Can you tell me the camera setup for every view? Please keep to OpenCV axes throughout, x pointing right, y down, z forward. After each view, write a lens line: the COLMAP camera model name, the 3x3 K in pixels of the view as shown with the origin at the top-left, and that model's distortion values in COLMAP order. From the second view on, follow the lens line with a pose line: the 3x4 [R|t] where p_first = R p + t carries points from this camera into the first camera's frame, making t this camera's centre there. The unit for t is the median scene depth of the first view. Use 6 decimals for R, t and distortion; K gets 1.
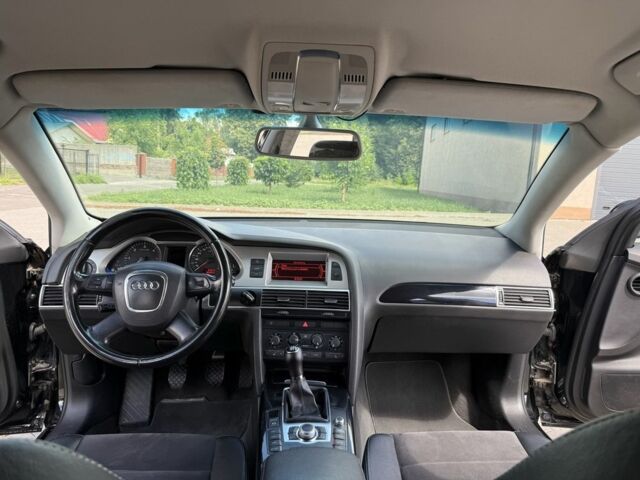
lens RADIAL K [[413.3, 0, 320.0], [0, 413.3, 240.0], [0, 0, 1]] dist [-0.001000, -0.000552]
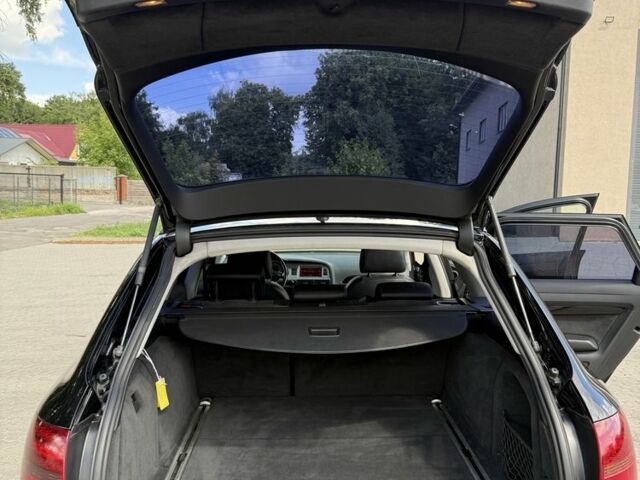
lens RADIAL K [[627.4, 0, 320.0], [0, 627.4, 240.0], [0, 0, 1]] dist [0.154643, -0.001962]
pose [[0.999083, -0.025534, -0.034354, 0.018140], [0.023396, 0.997847, -0.061266, 0.014450], [0.035845, 0.060406, 0.997530, -0.360899]]
